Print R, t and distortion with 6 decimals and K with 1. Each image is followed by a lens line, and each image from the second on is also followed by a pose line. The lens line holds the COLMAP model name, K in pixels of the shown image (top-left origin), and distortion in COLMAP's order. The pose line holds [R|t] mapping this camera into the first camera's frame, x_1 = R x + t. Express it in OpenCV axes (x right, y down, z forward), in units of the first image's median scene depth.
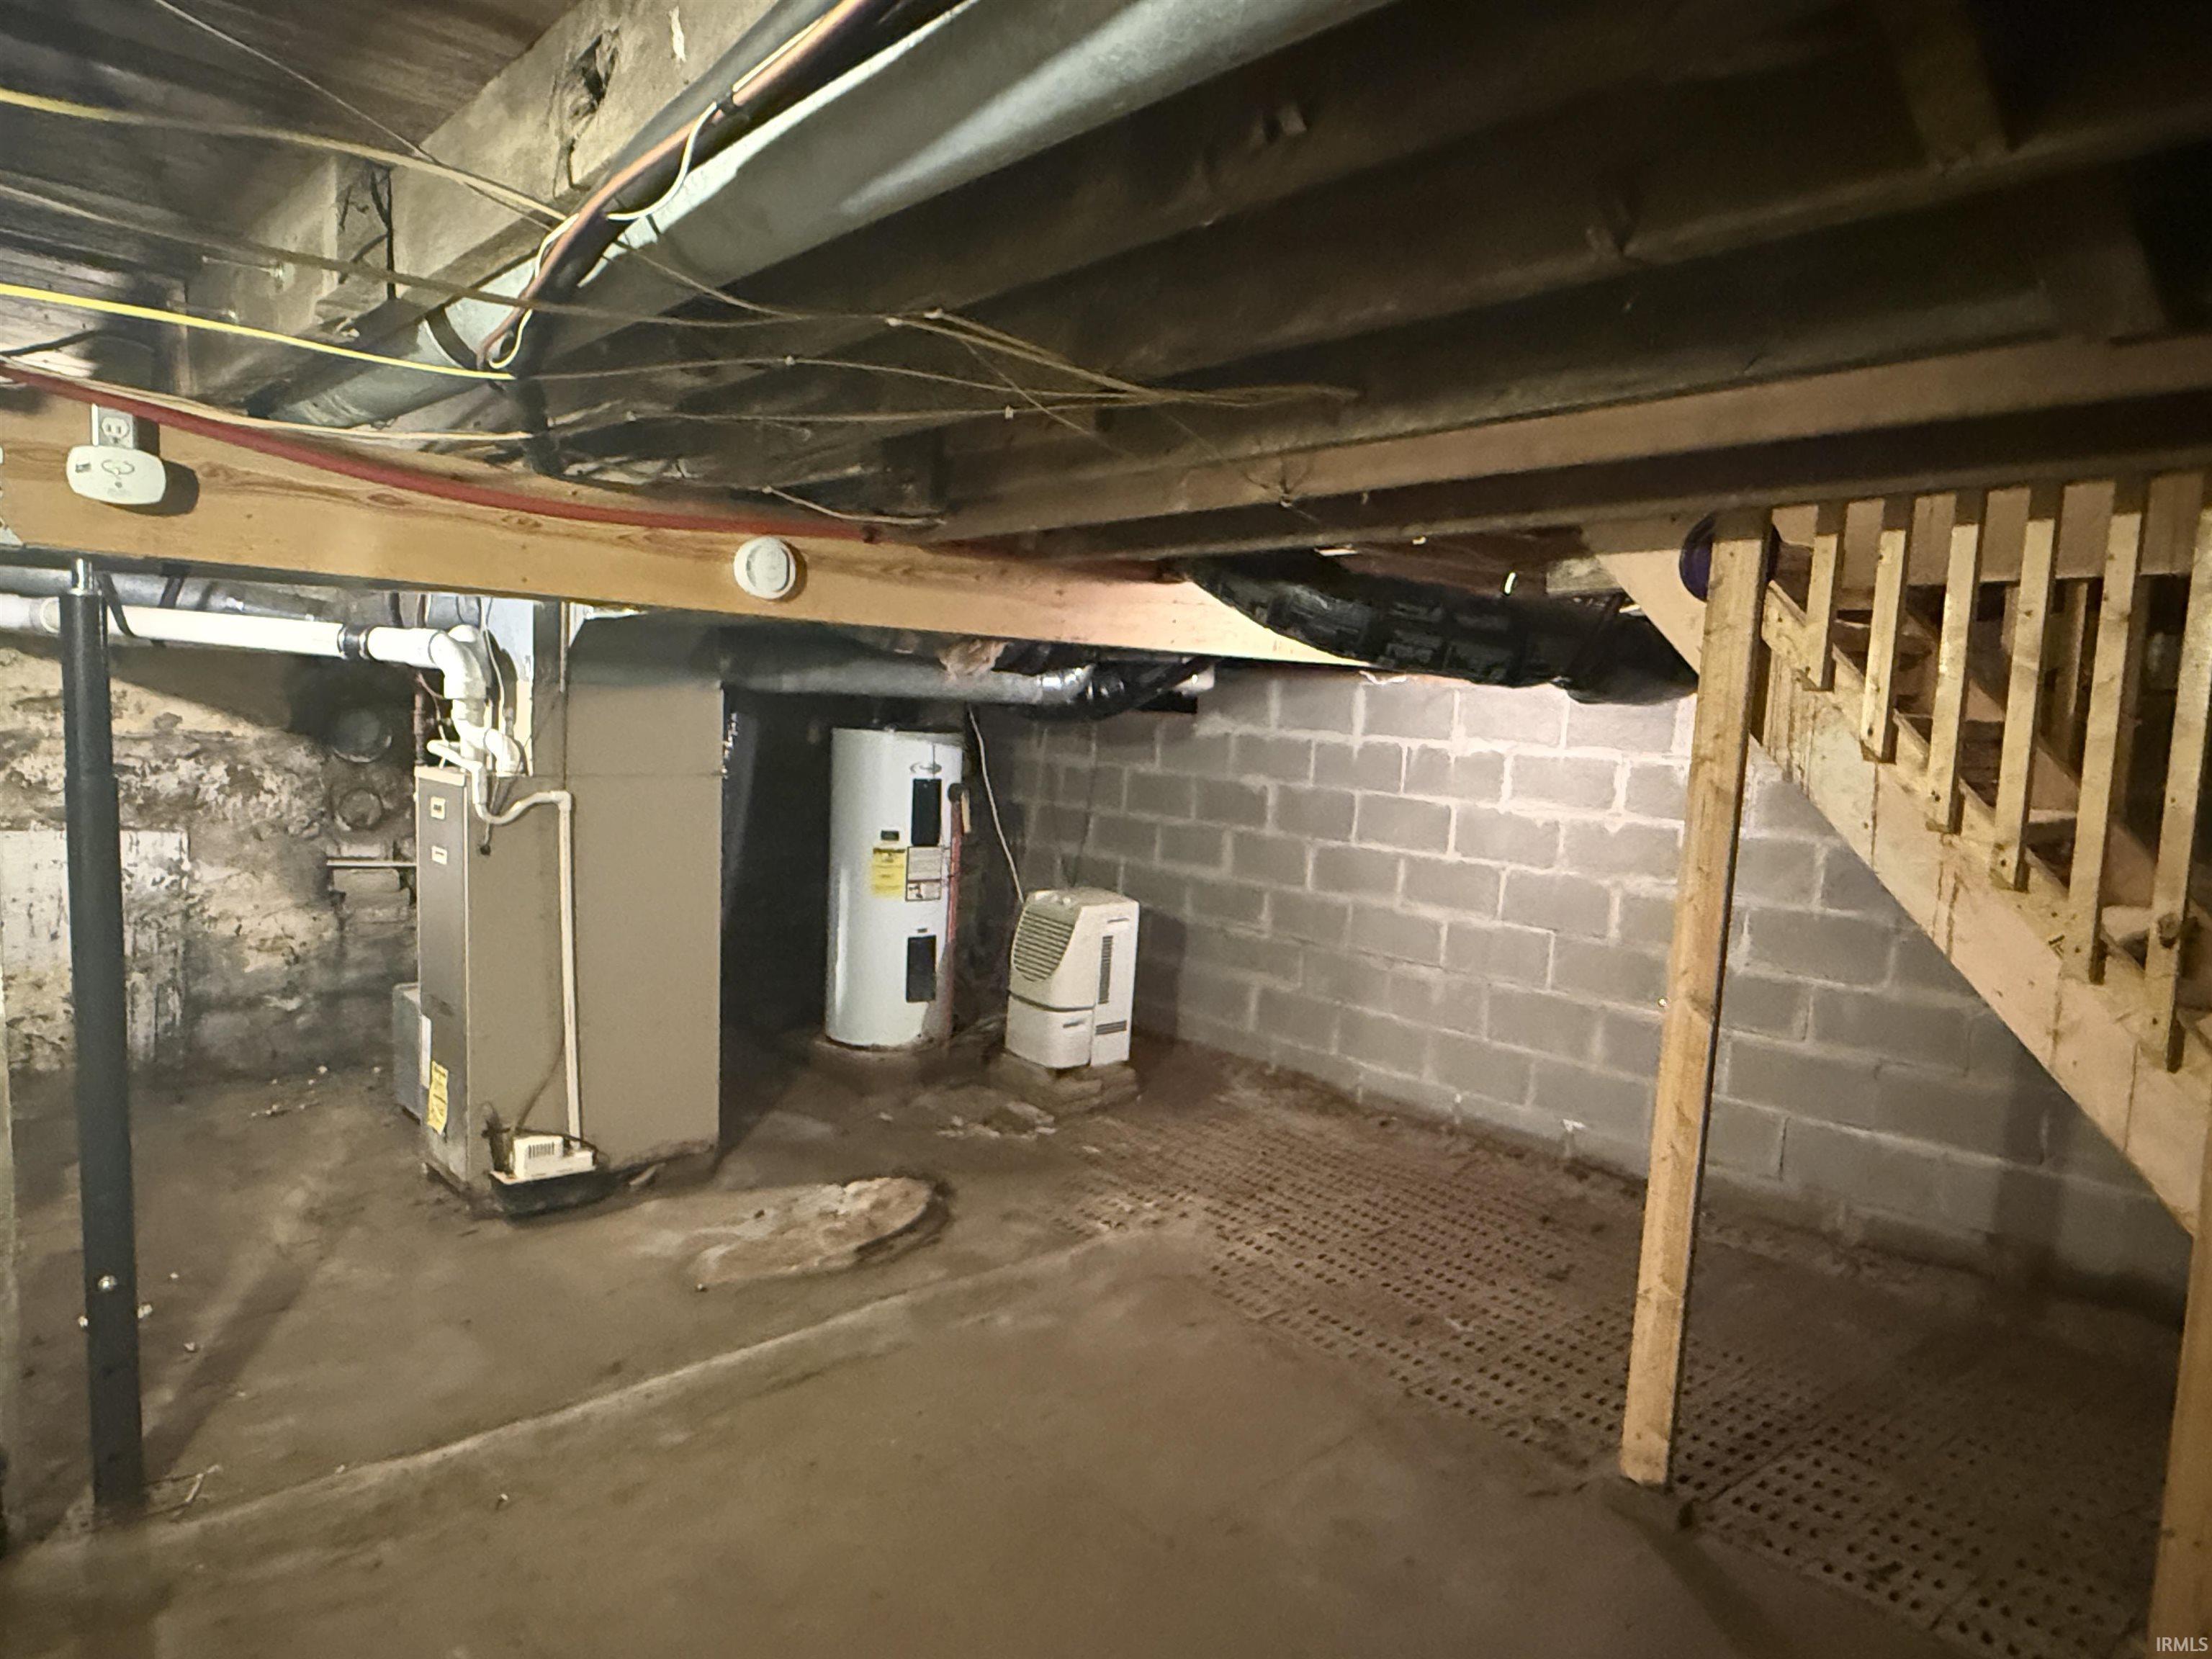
lens RADIAL K [[1354.0, 0, 1112.5], [0, 1354.0, 837.6], [0, 0, 1]] dist [0.005348, 0.000600]
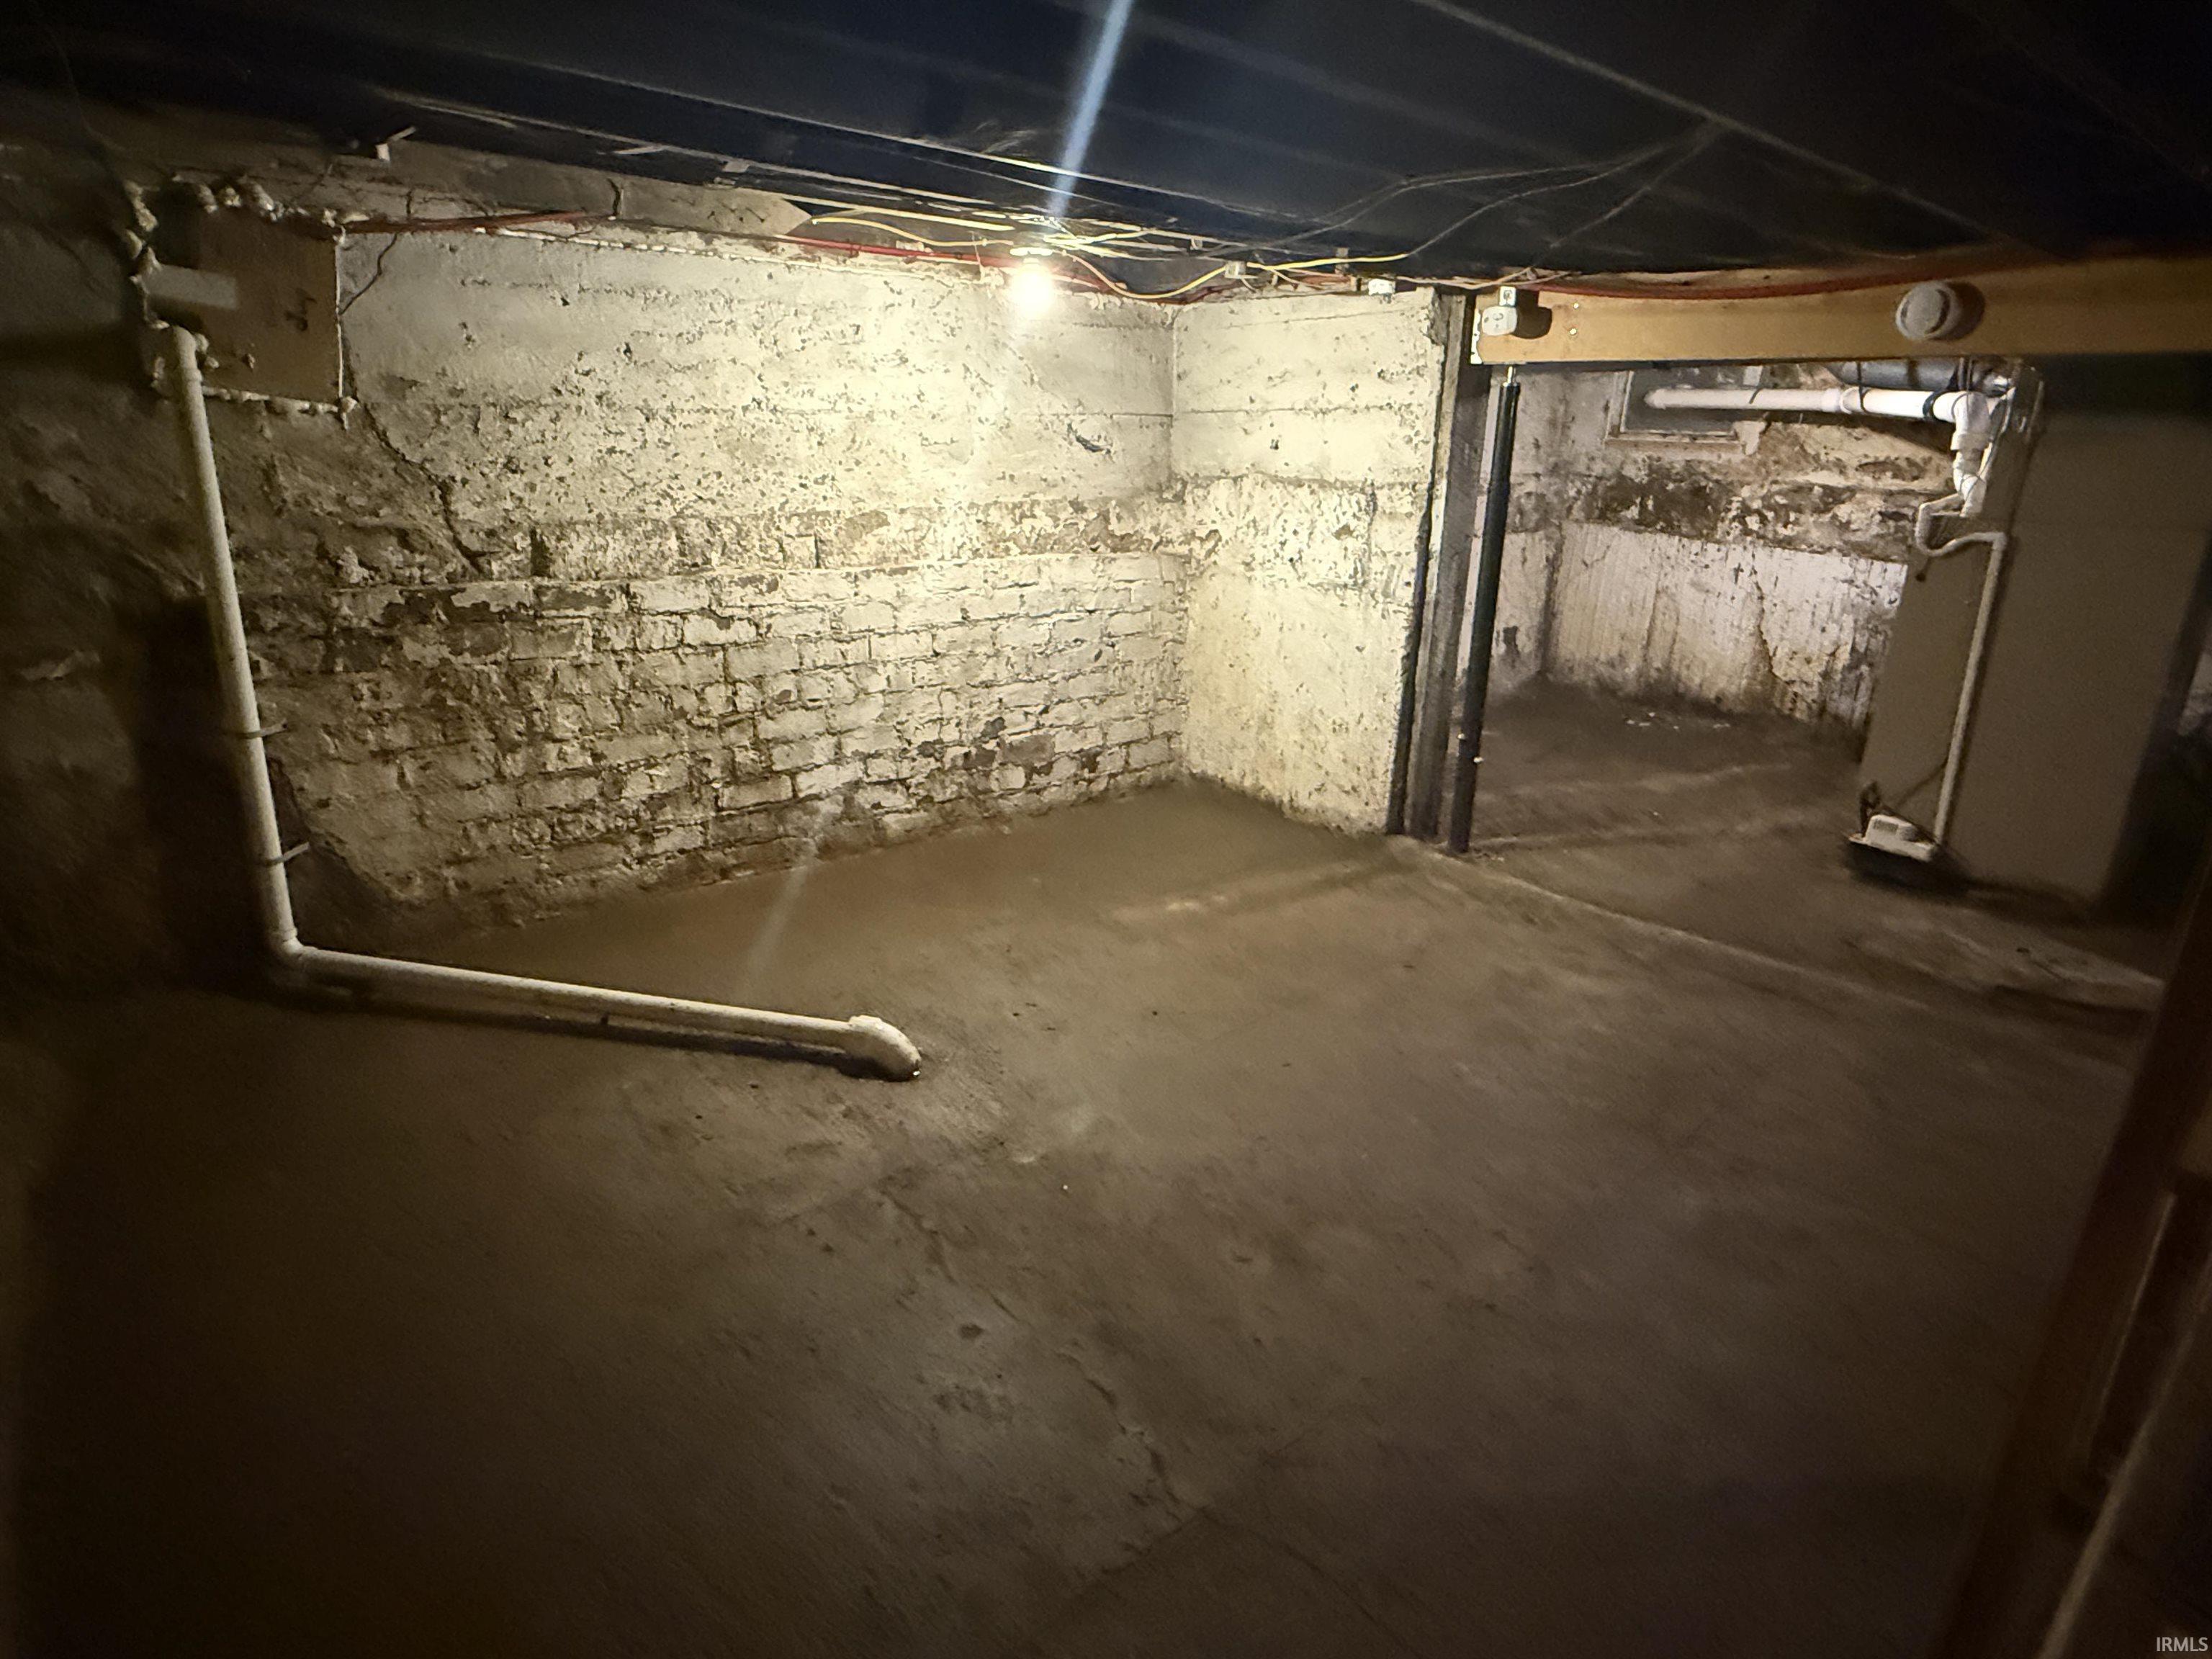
lens RADIAL K [[1197.4, 0, 1110.8], [0, 1197.4, 817.1], [0, 0, 1]] dist [0.004618, 0.000972]
pose [[-0.007088, 0.268017, -0.963388, 0.635356], [-0.118698, 0.956375, 0.266939, 0.013579], [0.992905, 0.116245, 0.025034, 0.266904]]
